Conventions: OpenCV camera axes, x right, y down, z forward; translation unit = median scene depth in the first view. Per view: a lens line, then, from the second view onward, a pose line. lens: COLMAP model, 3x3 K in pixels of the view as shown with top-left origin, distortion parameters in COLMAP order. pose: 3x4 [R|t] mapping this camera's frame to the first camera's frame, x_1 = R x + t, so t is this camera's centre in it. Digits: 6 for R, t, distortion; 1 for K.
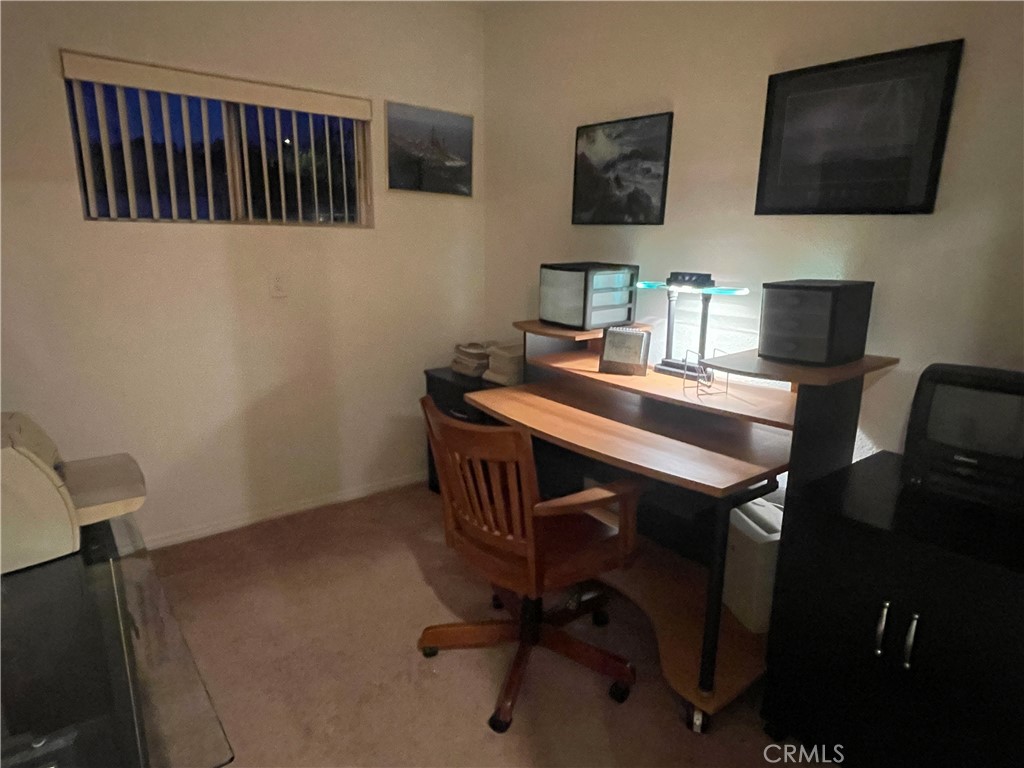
lens RADIAL K [[605.8, 0, 505.9], [0, 605.8, 396.1], [0, 0, 1]] dist [0.015298, -0.024425]
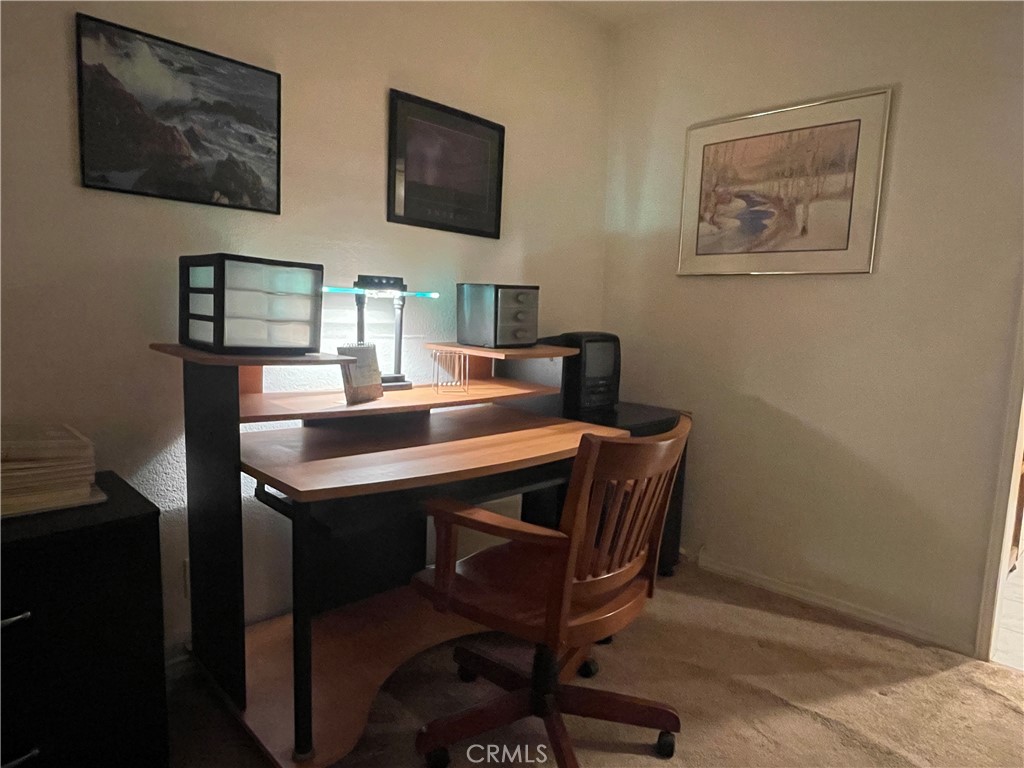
lens RADIAL K [[605.8, 0, 505.9], [0, 605.8, 396.1], [0, 0, 1]] dist [0.015298, -0.024425]
pose [[-0.079299, -0.157588, 0.984316, -0.568678], [0.215204, 0.961435, 0.171262, -0.129545], [-0.973344, 0.225410, -0.042327, 0.799293]]
